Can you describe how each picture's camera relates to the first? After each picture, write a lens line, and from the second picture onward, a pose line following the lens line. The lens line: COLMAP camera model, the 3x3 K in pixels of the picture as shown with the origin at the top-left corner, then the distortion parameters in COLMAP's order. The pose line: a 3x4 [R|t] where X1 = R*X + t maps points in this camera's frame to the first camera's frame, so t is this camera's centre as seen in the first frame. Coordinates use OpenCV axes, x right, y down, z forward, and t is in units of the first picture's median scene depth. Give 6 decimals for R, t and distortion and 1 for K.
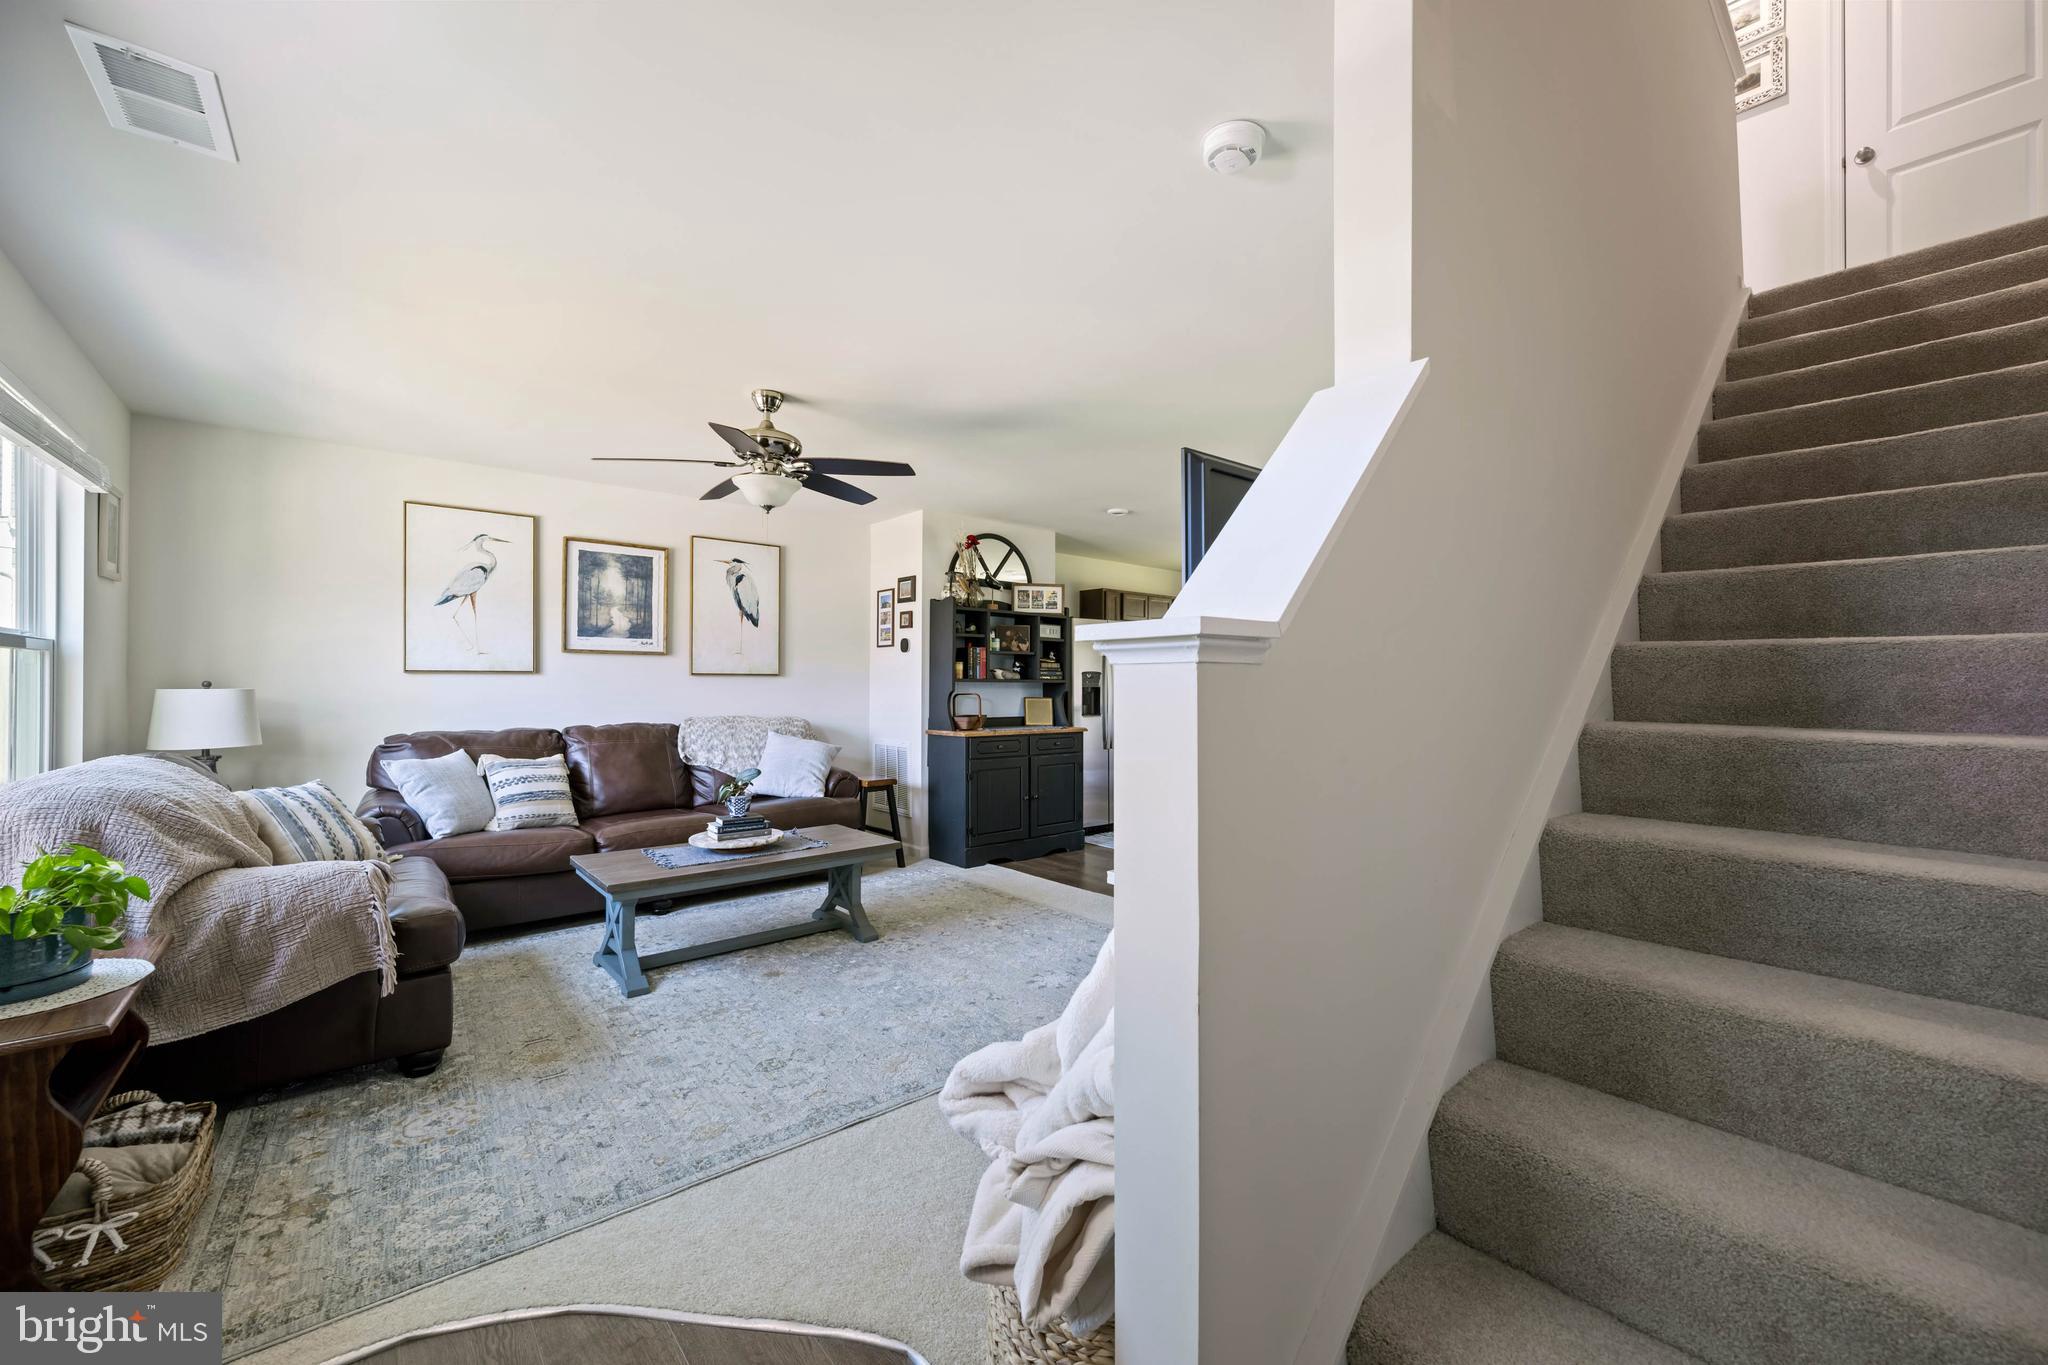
lens RADIAL K [[803.6, 0, 1021.7], [0, 803.6, 679.6], [0, 0, 1]] dist [0.006199, -0.001431]
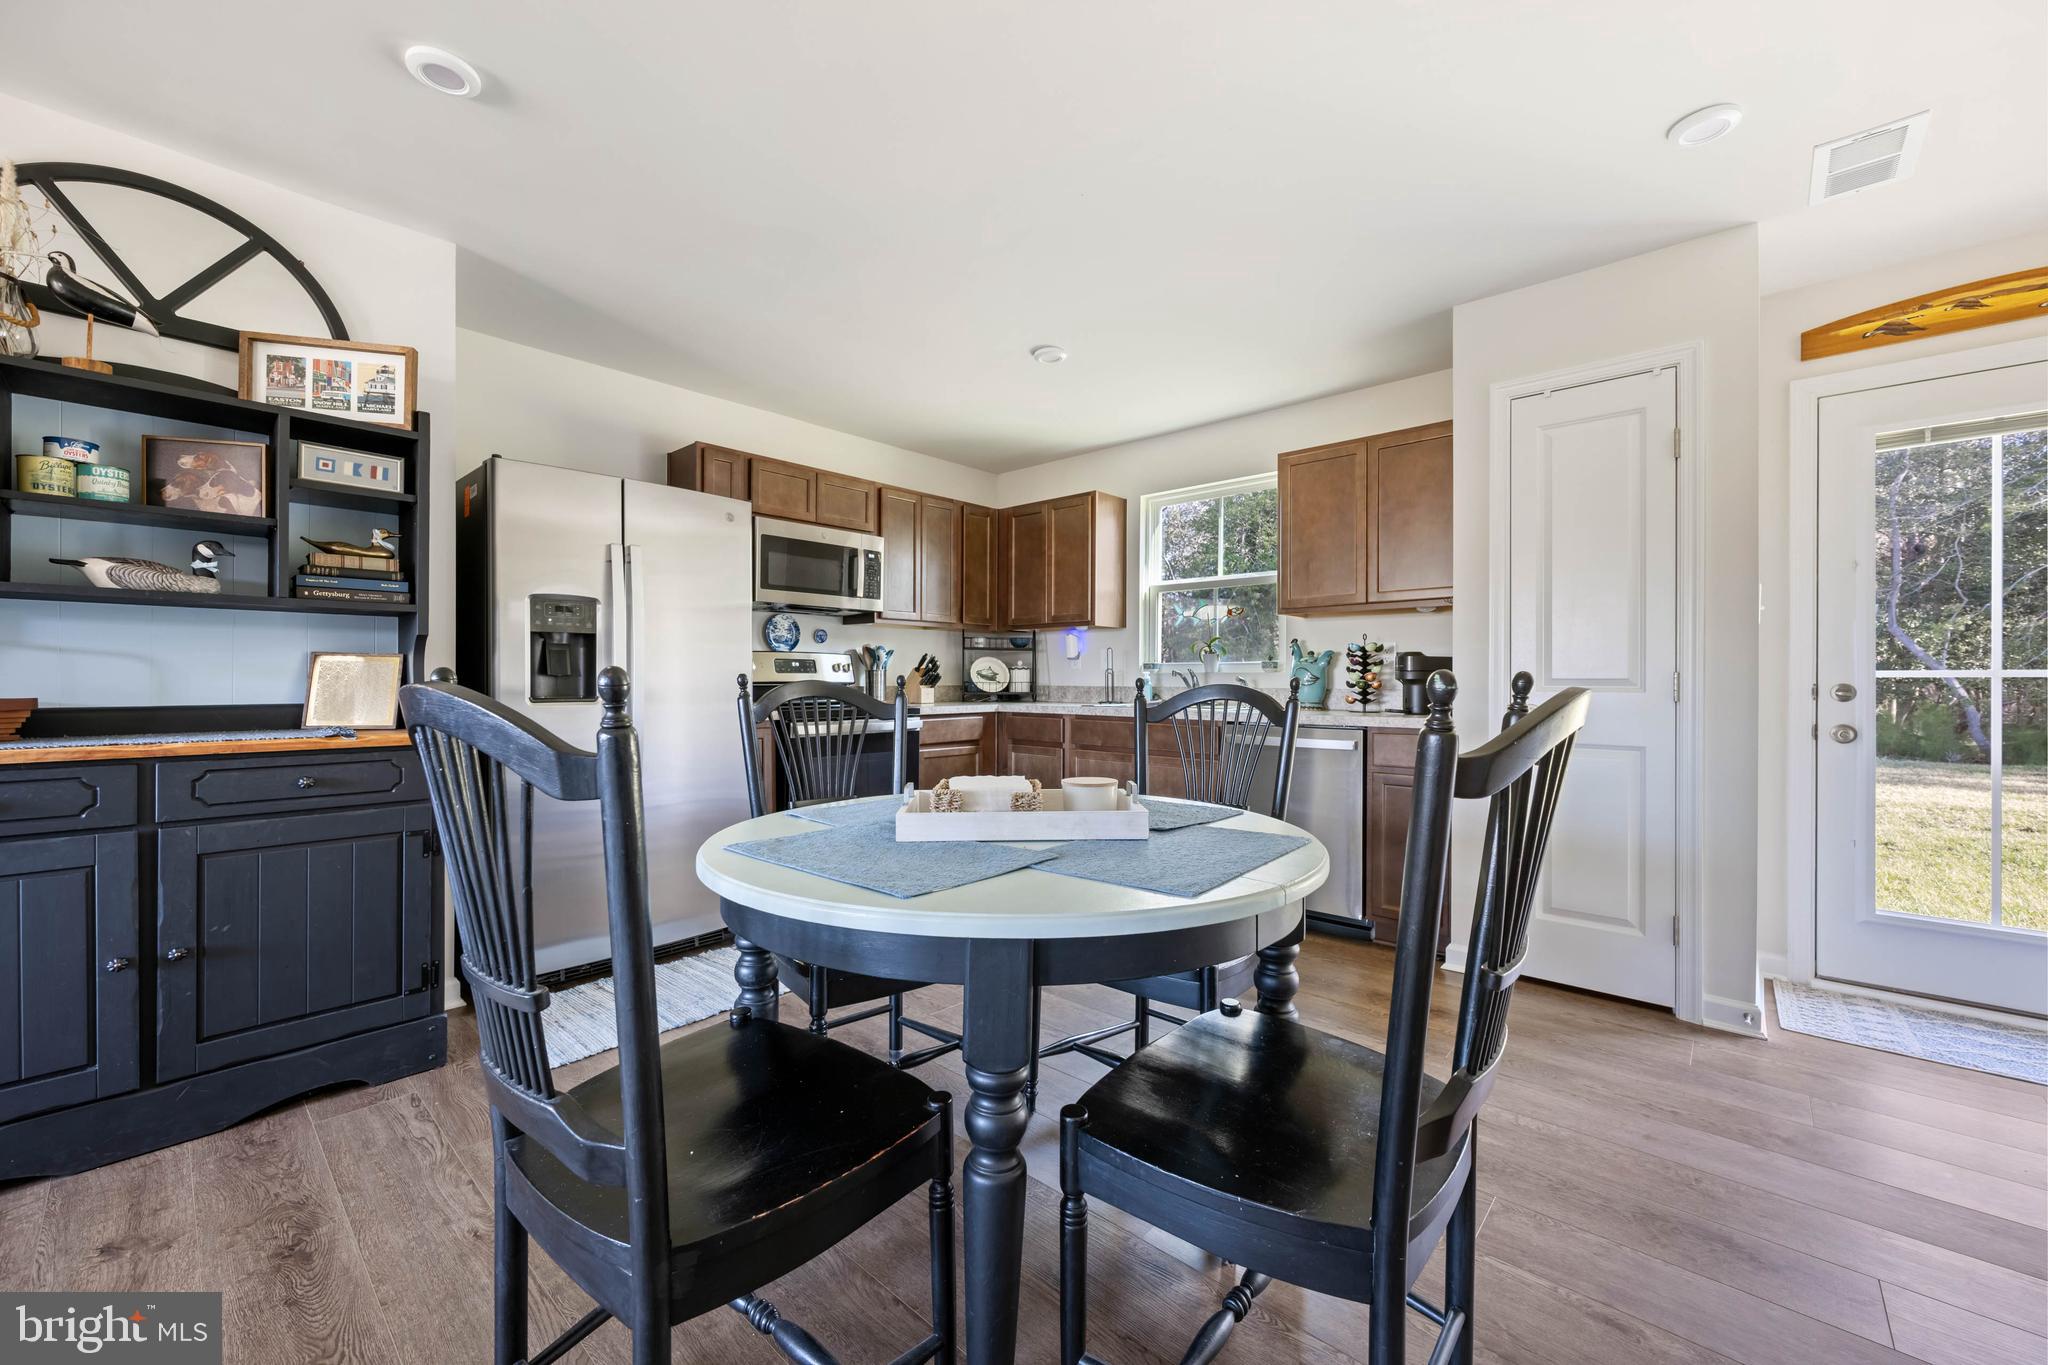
lens RADIAL K [[803.6, 0, 1016.6], [0, 803.6, 681.8], [0, 0, 1]] dist [0.006199, -0.001431]
pose [[0.992750, -0.002027, 0.120183, 0.356410], [0.000929, 0.999957, 0.009190, 0.041307], [-0.120196, -0.009012, 0.992709, 0.740946]]
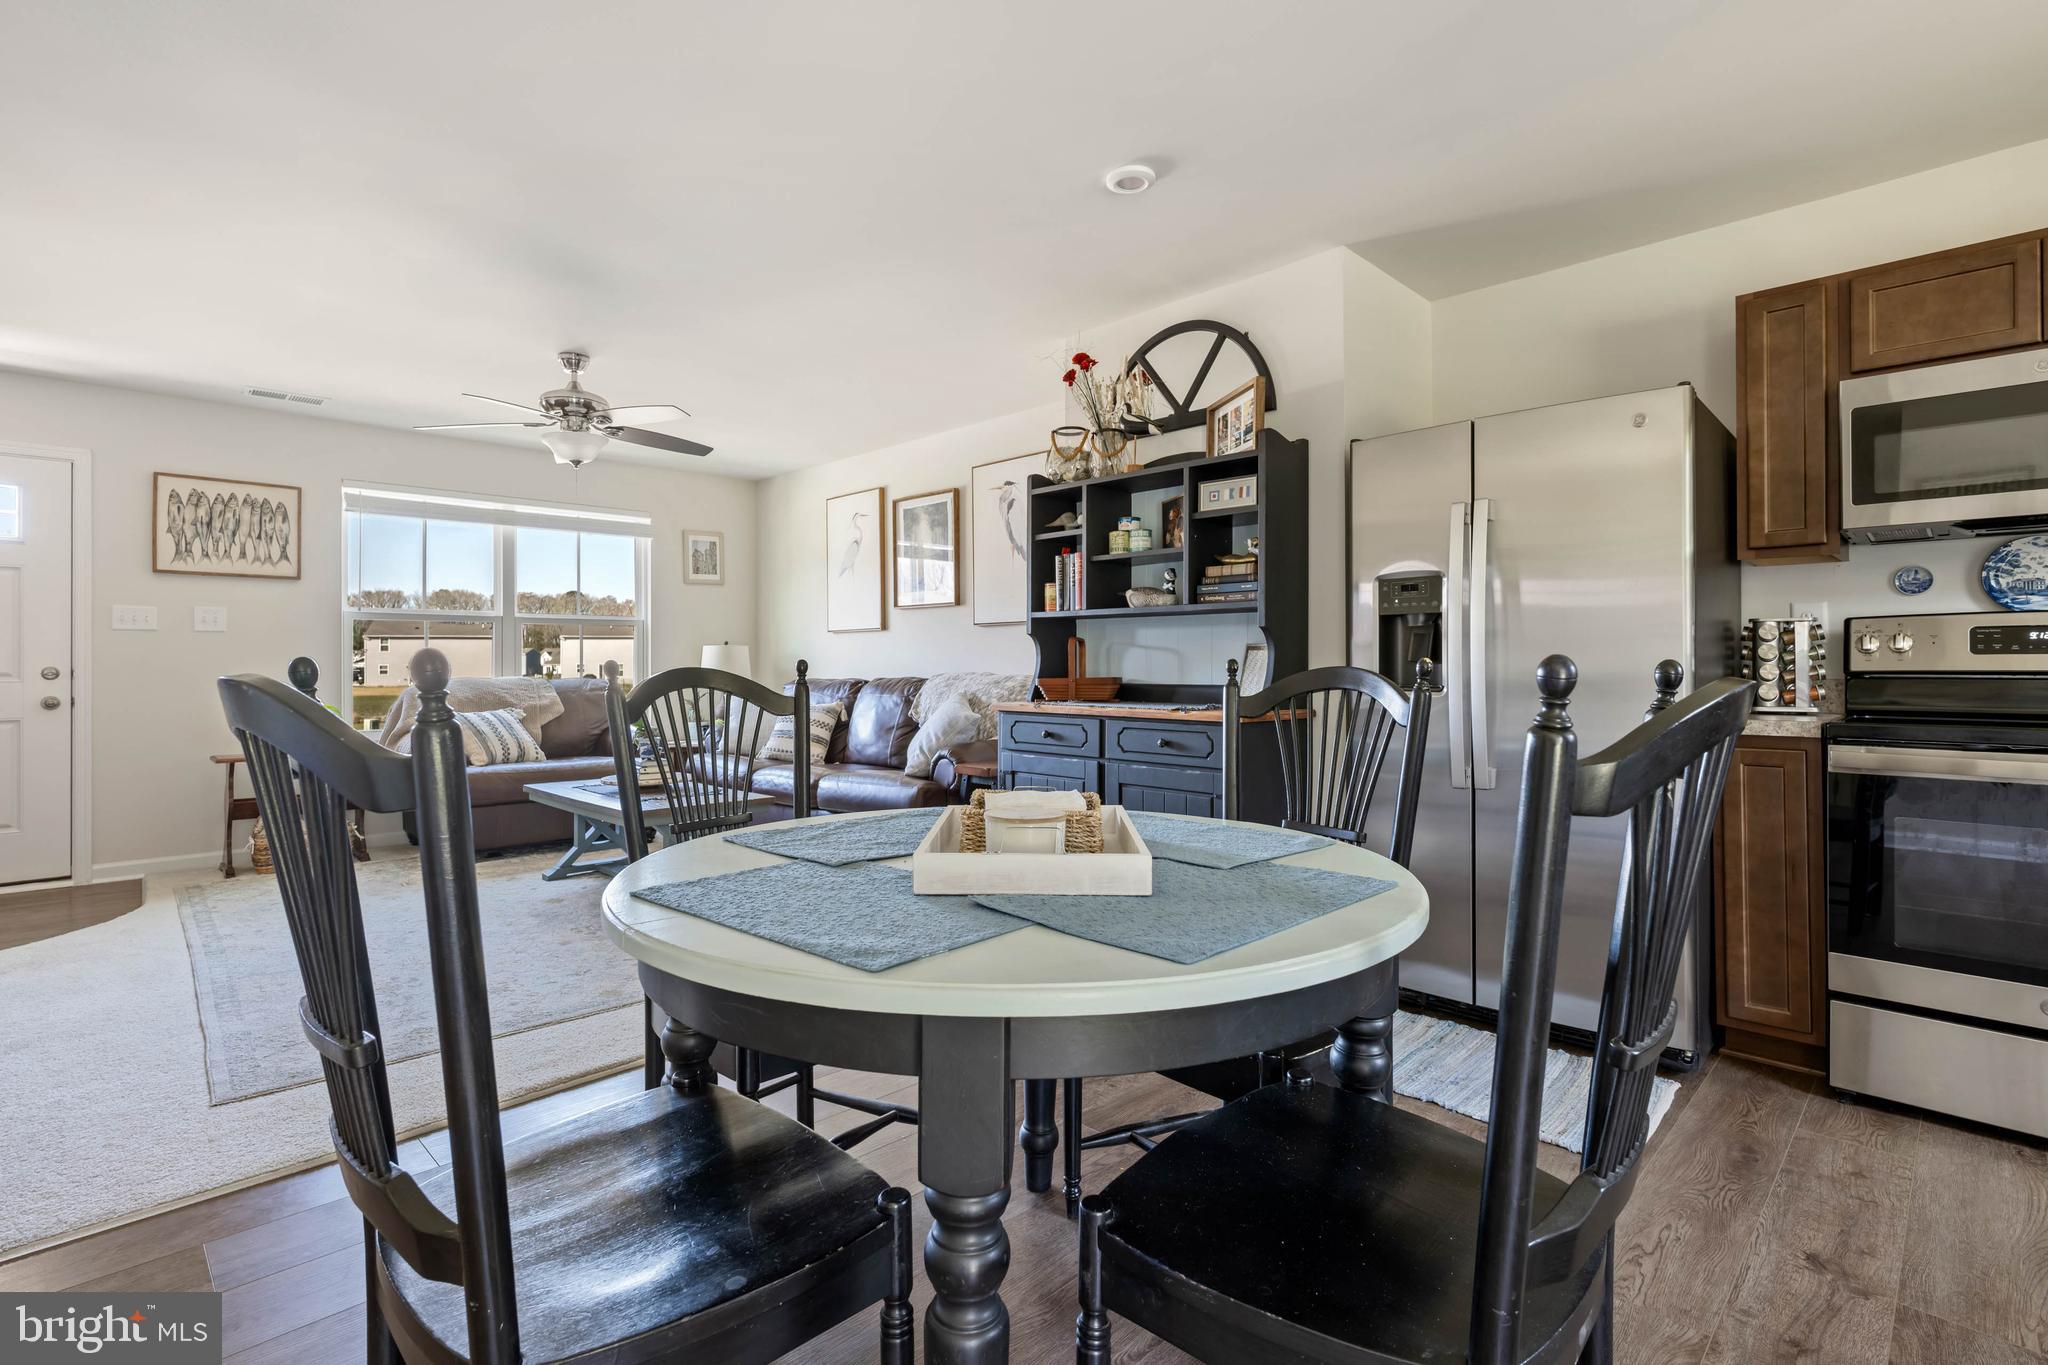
lens RADIAL K [[968.2, 0, 1011.2], [0, 968.2, 657.6], [0, 0, 1]] dist [0.002789, -0.002266]
pose [[0.075151, -0.013062, -0.997087, 0.694054], [0.005197, 0.999906, -0.012707, 0.045937], [0.997159, -0.004227, 0.075211, 1.037158]]
